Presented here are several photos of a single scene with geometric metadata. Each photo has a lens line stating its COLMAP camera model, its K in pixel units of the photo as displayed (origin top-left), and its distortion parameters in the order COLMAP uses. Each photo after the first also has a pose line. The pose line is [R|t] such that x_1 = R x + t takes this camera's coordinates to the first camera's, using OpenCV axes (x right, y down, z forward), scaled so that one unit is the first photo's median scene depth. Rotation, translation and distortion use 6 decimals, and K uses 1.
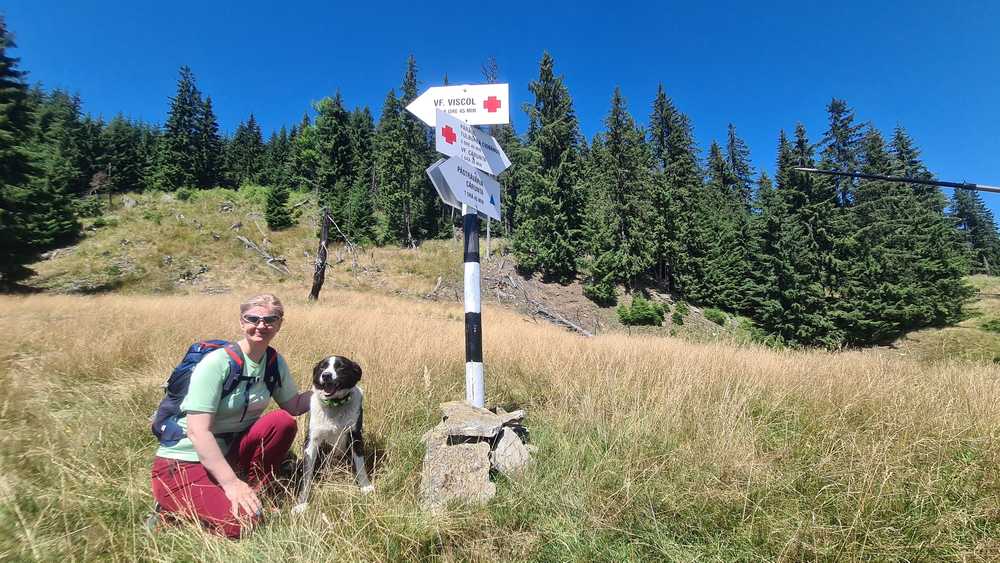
lens RADIAL K [[407.9, 0, 495.3], [0, 407.9, 286.4], [0, 0, 1]] dist [0.002669, -0.005246]
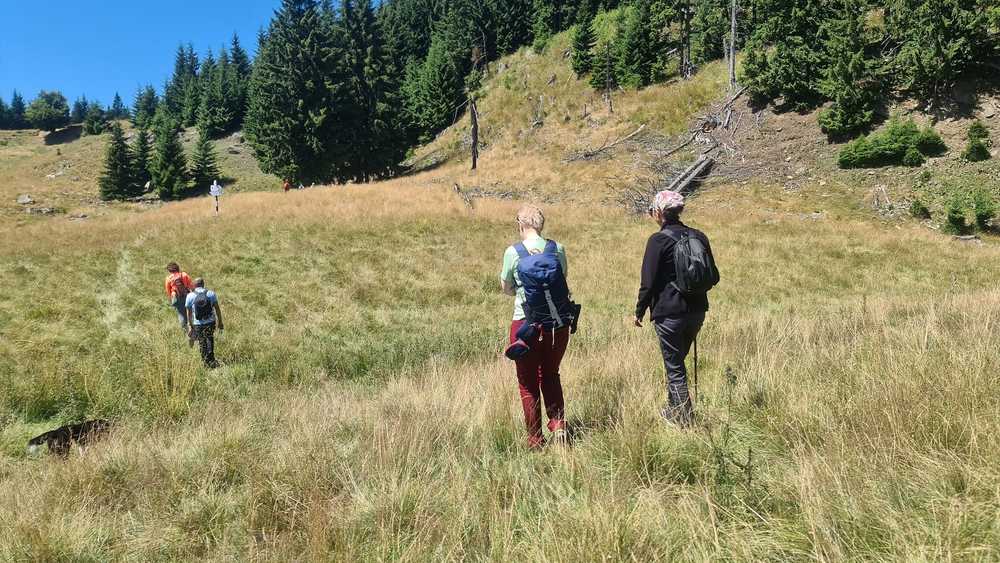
lens RADIAL K [[703.9, 0, 500.0], [0, 703.9, 281.5], [0, 0, 1]] dist [0.038538, -0.000153]
pose [[0.552590, 0.089085, -0.828678, 0.851571], [0.141308, 0.969862, 0.198492, -0.036052], [0.821387, -0.226784, 0.523348, -0.129233]]
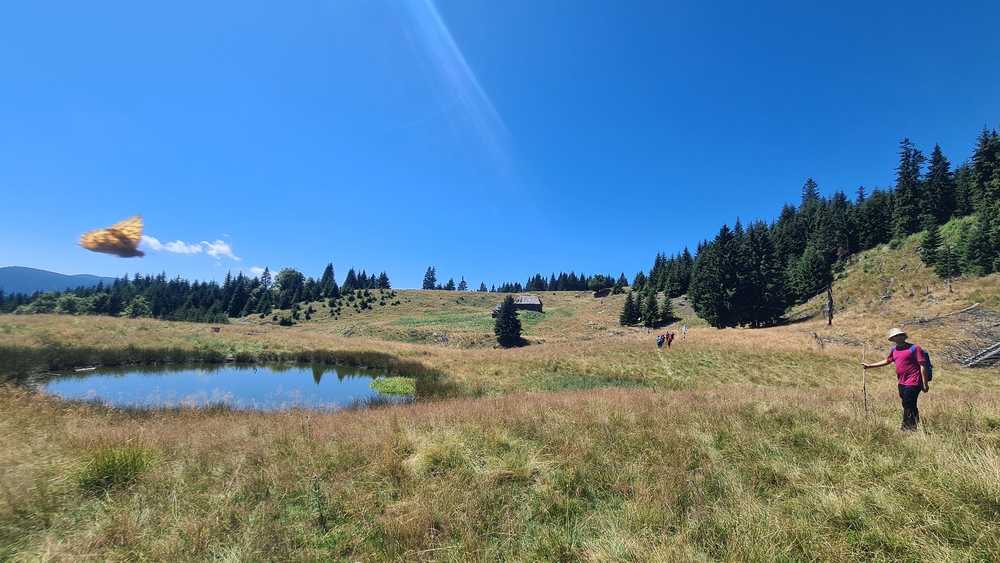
lens RADIAL K [[407.9, 0, 495.3], [0, 407.9, 286.4], [0, 0, 1]] dist [0.002669, -0.005246]
pose [[-0.168905, -0.077302, -0.982596, 1.242676], [0.095113, 0.990989, -0.094312, -0.091843], [0.981033, -0.109387, -0.160030, -0.287458]]
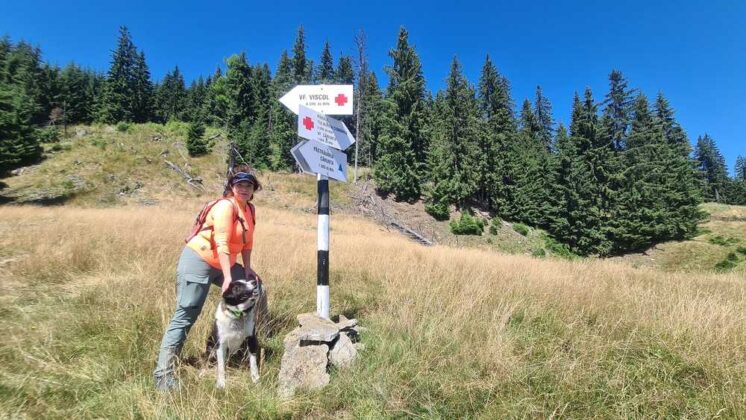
lens RADIAL K [[304.1, 0, 369.6], [0, 304.1, 213.3], [0, 0, 1]] dist [0.002525, -0.004540]
pose [[0.999368, 0.022291, 0.027687, 0.003426], [-0.023292, 0.999066, 0.036398, -0.004869], [-0.026850, -0.037020, 0.998954, -0.002728]]
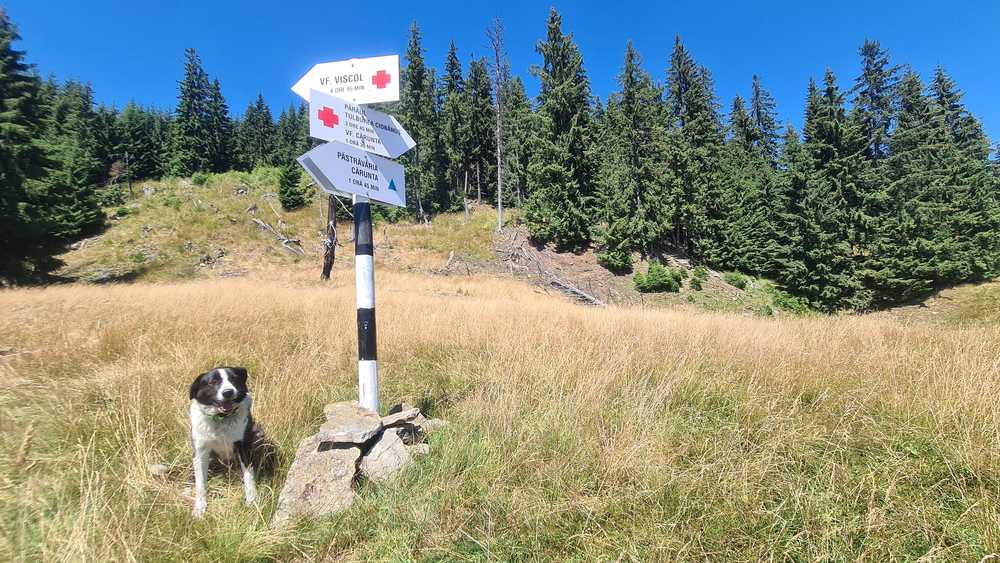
lens RADIAL K [[407.9, 0, 495.3], [0, 407.9, 286.4], [0, 0, 1]] dist [0.002669, -0.005246]
pose [[0.998185, -0.035985, -0.048279, 0.013460], [0.039290, 0.996819, 0.069344, -0.001835], [0.045630, -0.071115, 0.996424, 0.003289]]
